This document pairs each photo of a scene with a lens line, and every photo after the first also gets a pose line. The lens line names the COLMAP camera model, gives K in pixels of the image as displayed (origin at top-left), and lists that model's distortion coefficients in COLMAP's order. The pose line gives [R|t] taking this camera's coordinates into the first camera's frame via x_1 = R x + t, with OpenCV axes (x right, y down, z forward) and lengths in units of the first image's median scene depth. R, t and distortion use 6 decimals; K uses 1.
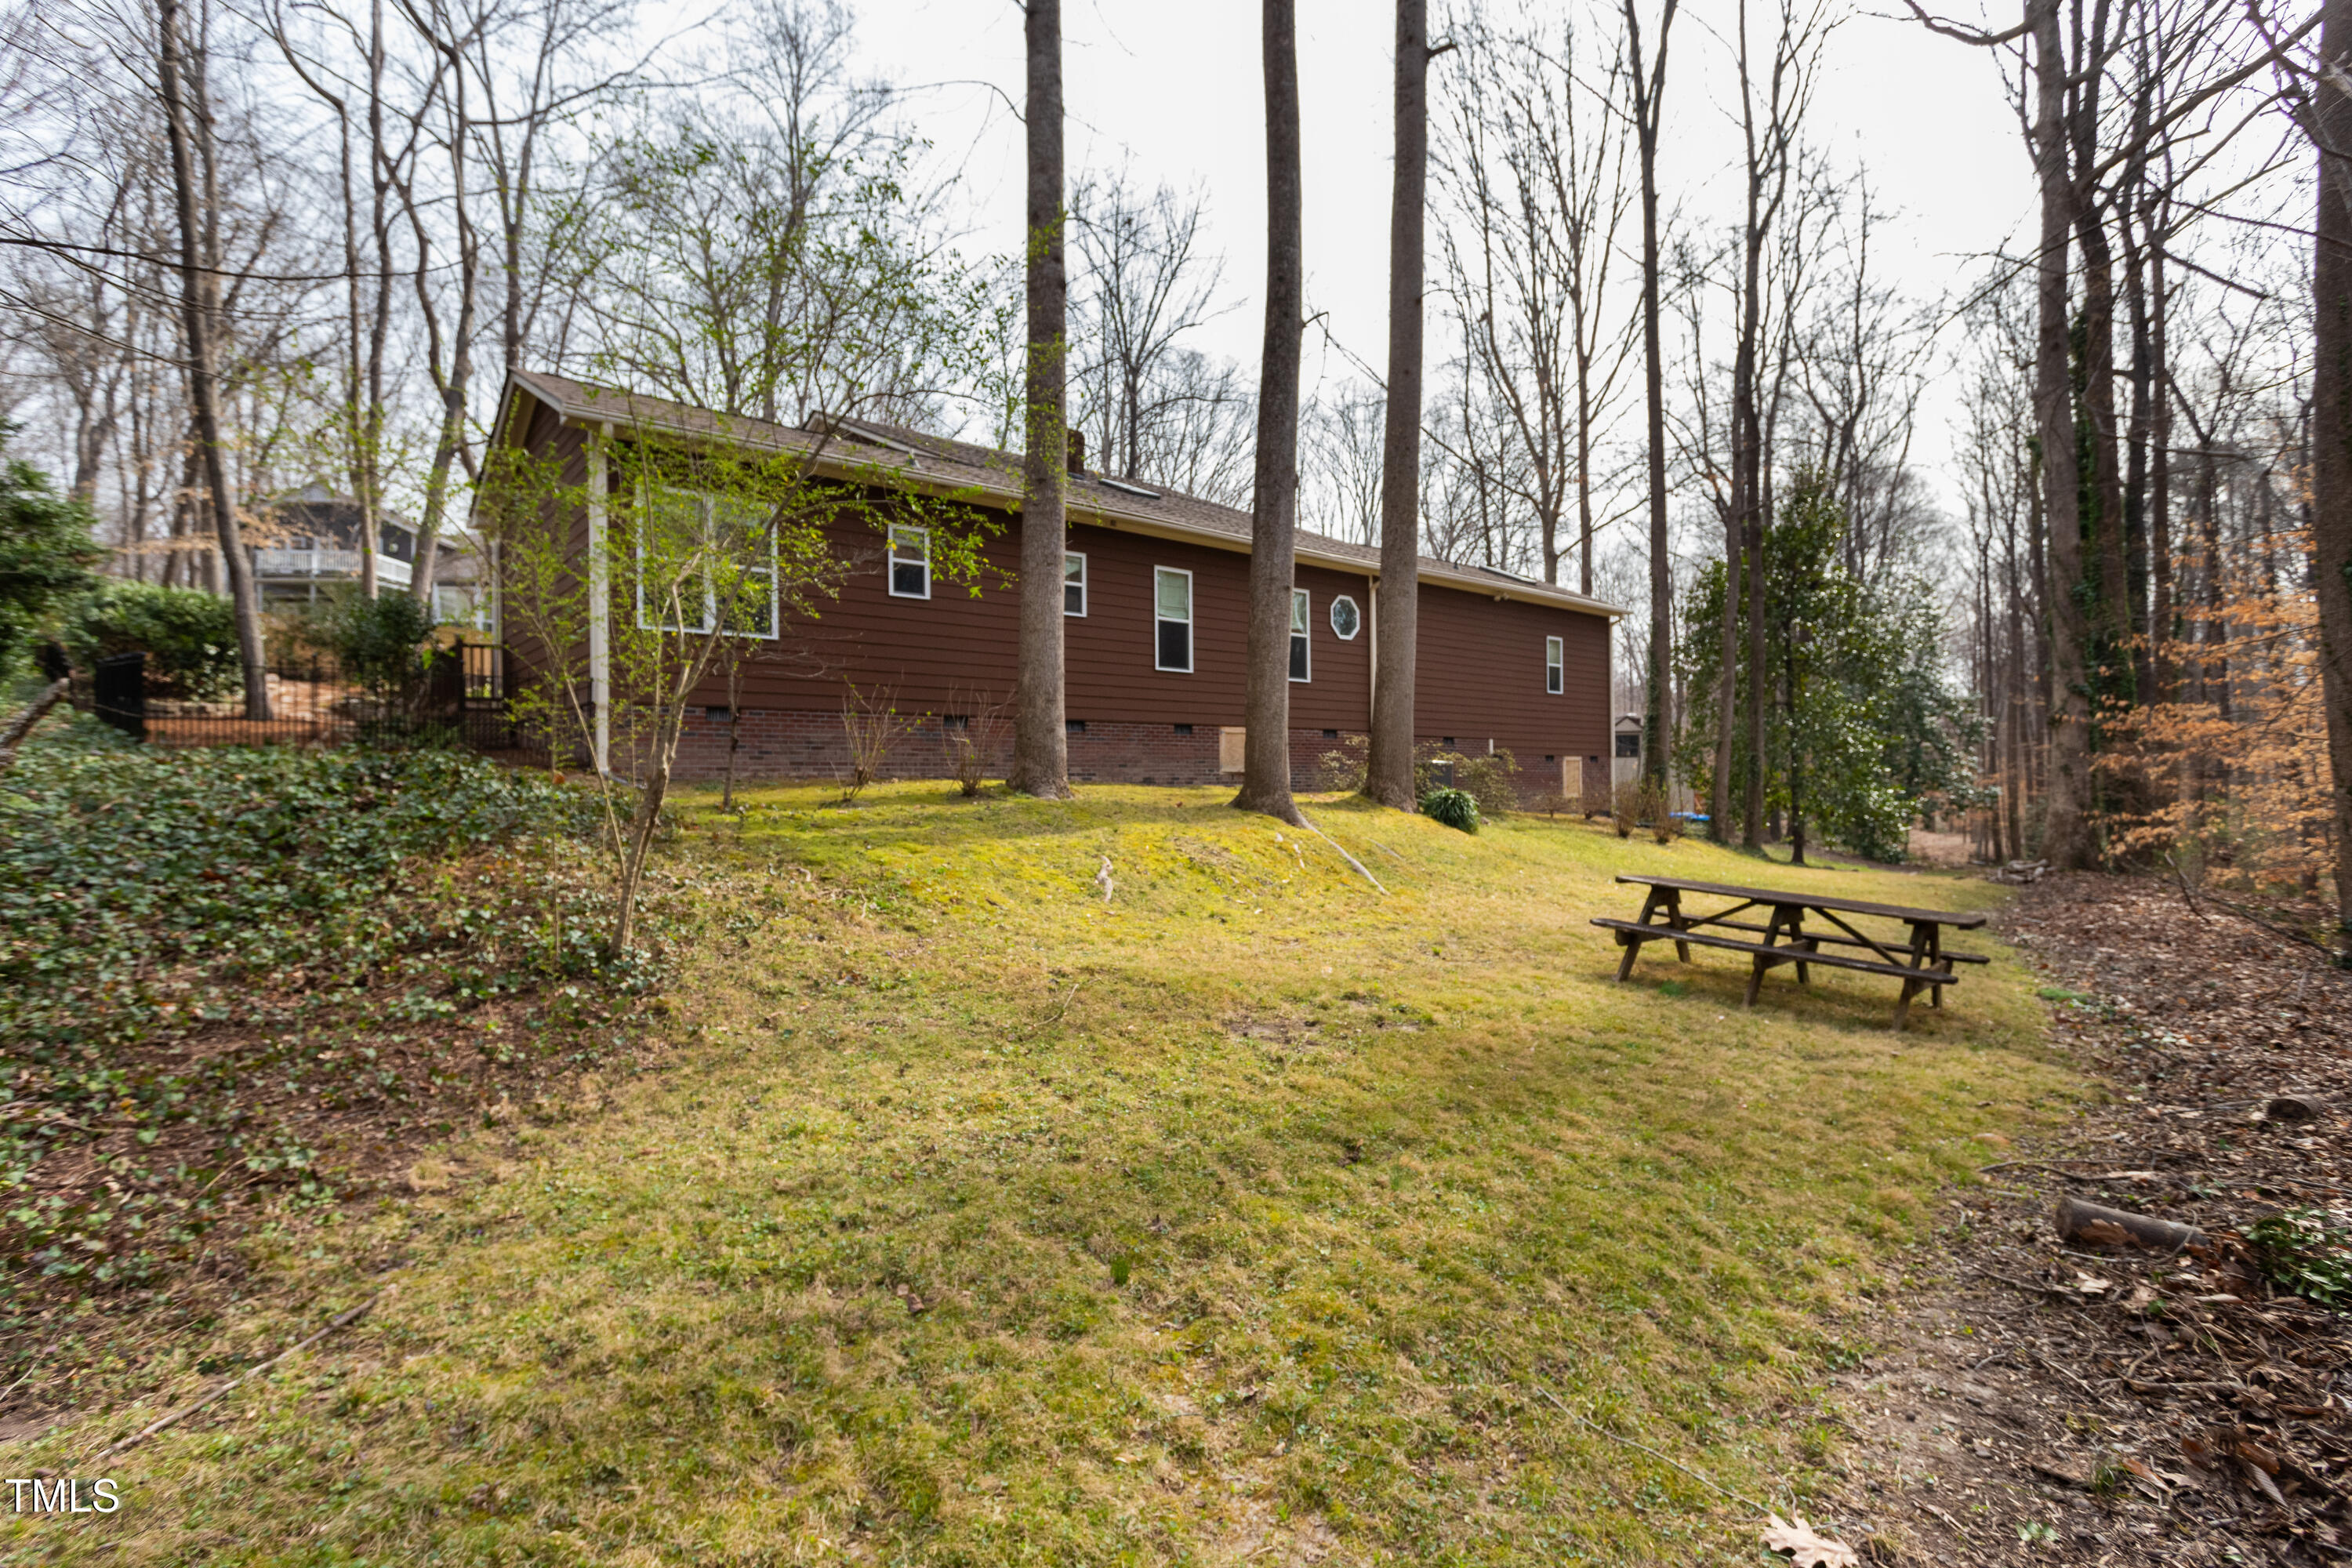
lens RADIAL K [[1133.6, 0, 1176.0], [0, 1133.6, 784.0], [0, 0, 1]] dist [0.002324, 0.000446]
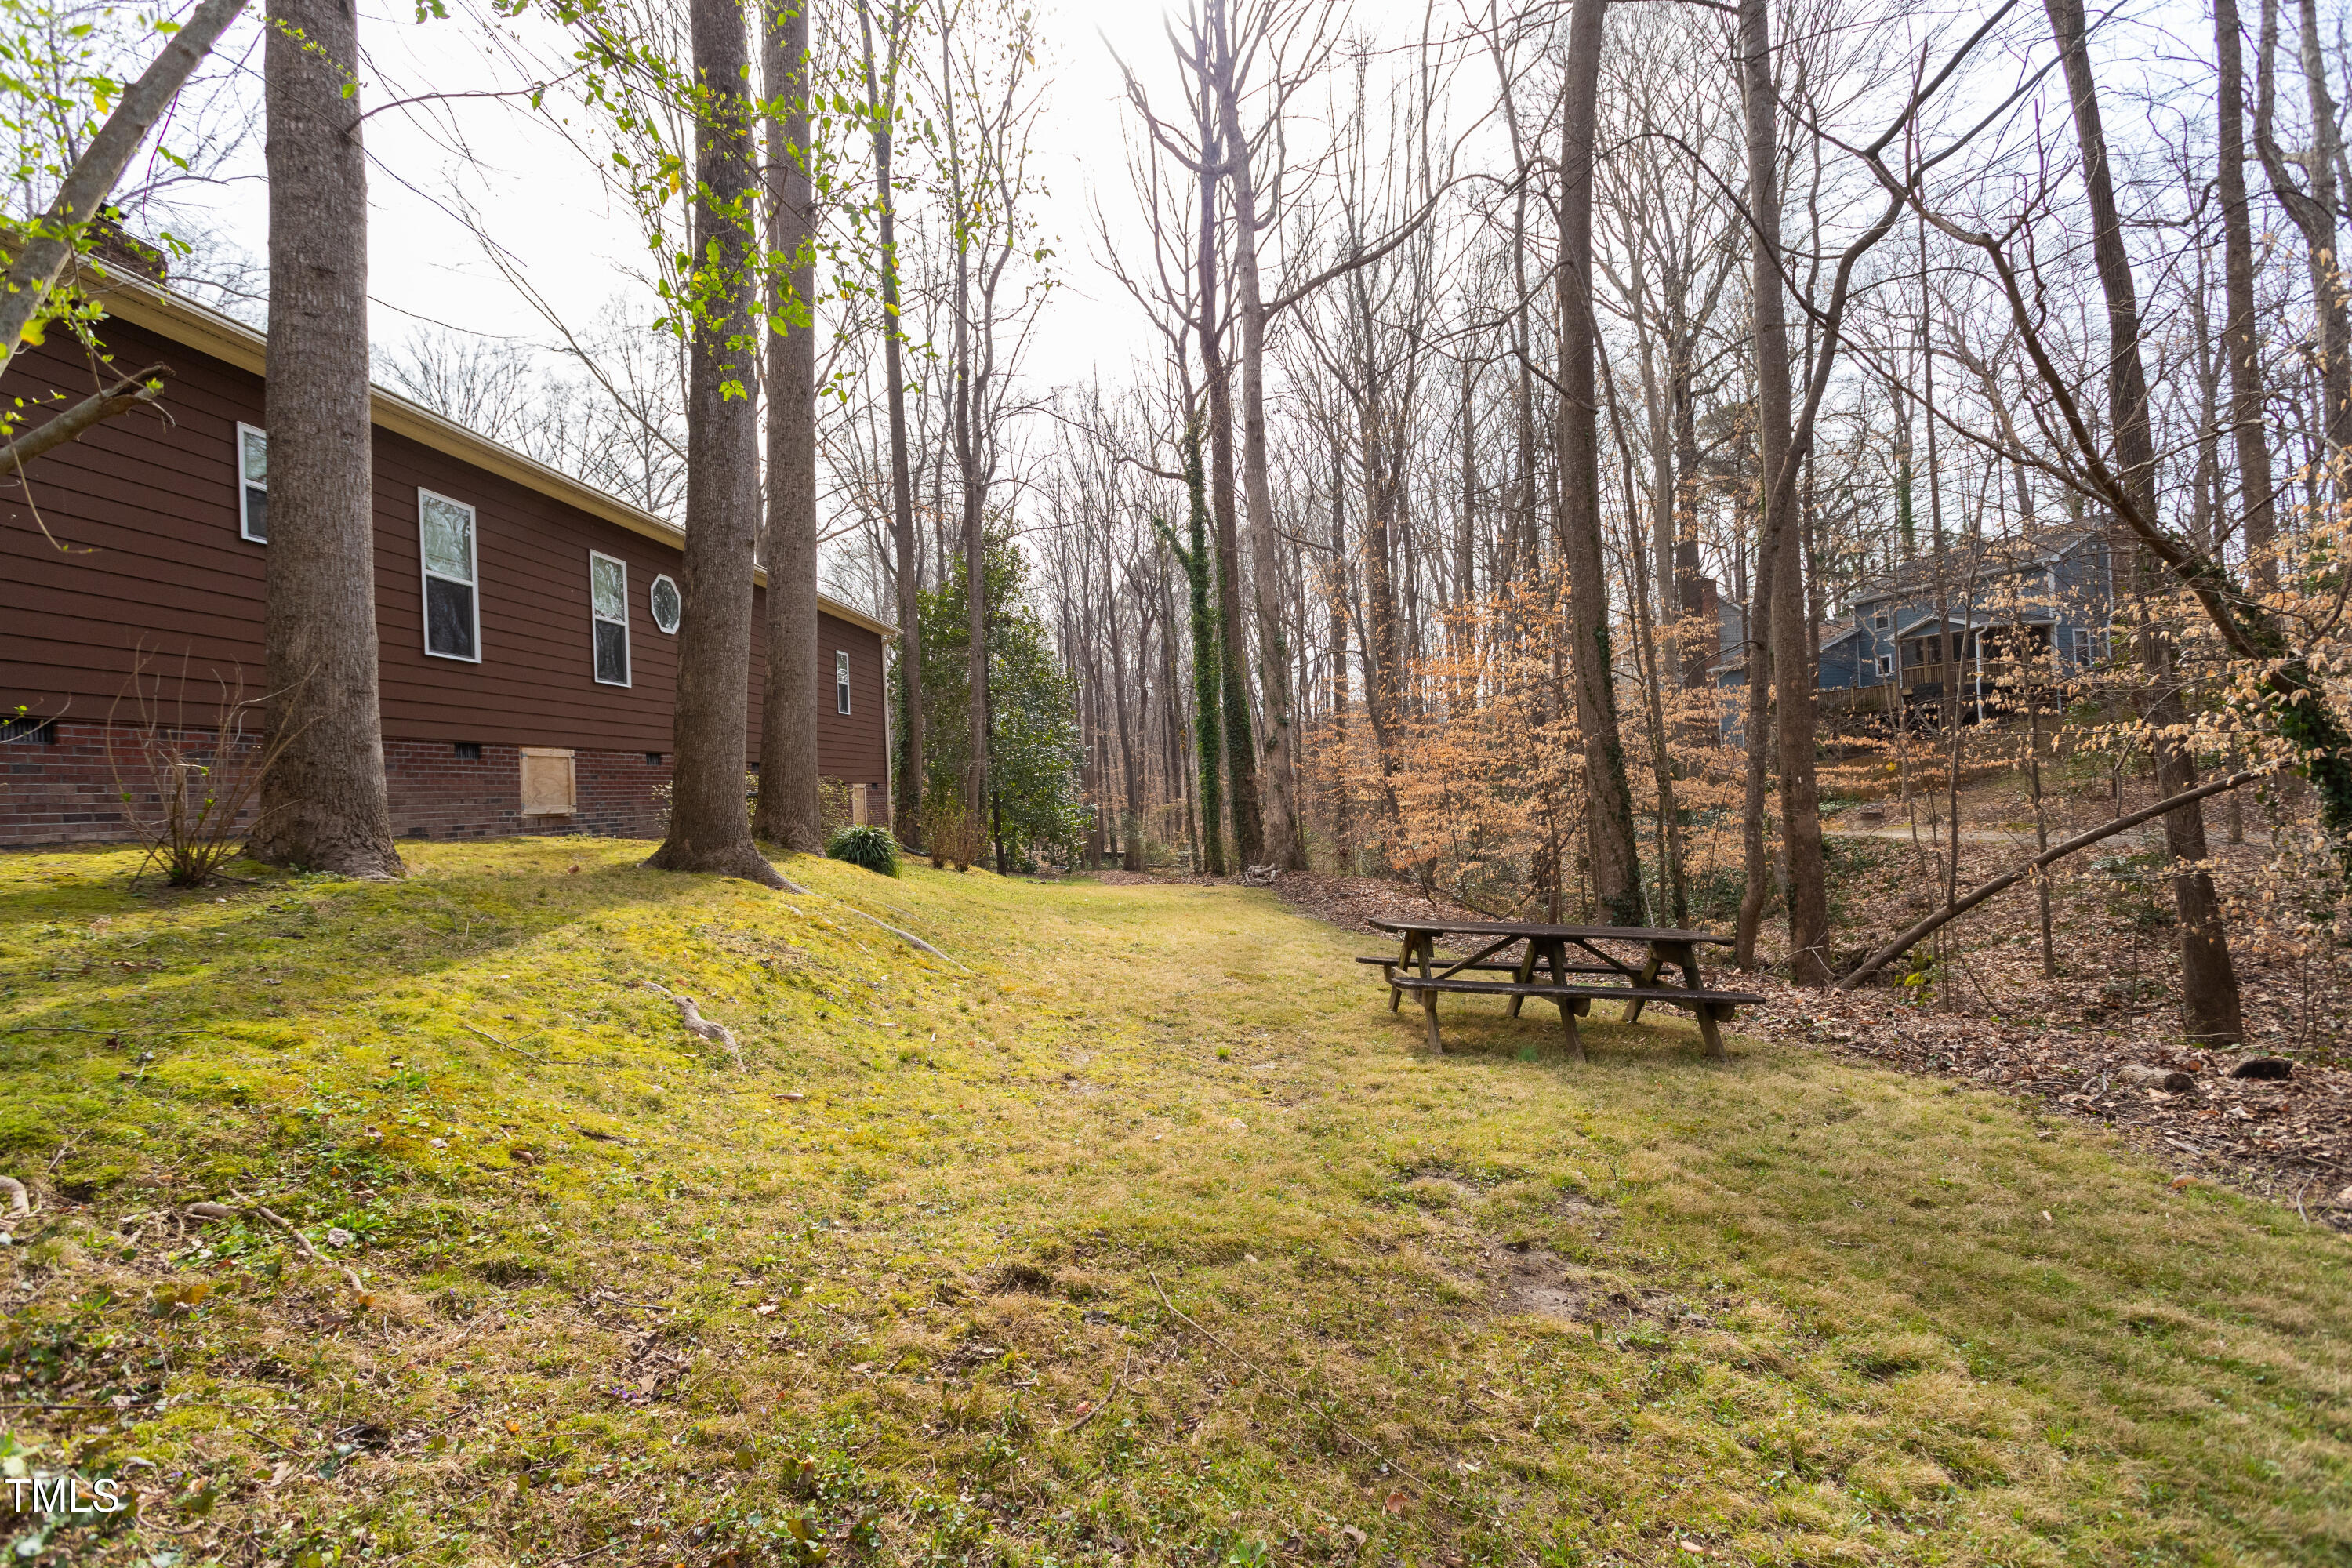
lens RADIAL K [[1133.6, 0, 1176.0], [0, 1133.6, 784.0], [0, 0, 1]] dist [0.002324, 0.000446]
pose [[0.720325, -0.016716, 0.693435, -0.202563], [0.034094, 0.999354, -0.011325, -0.011567], [-0.692798, 0.031799, 0.720430, 0.353159]]
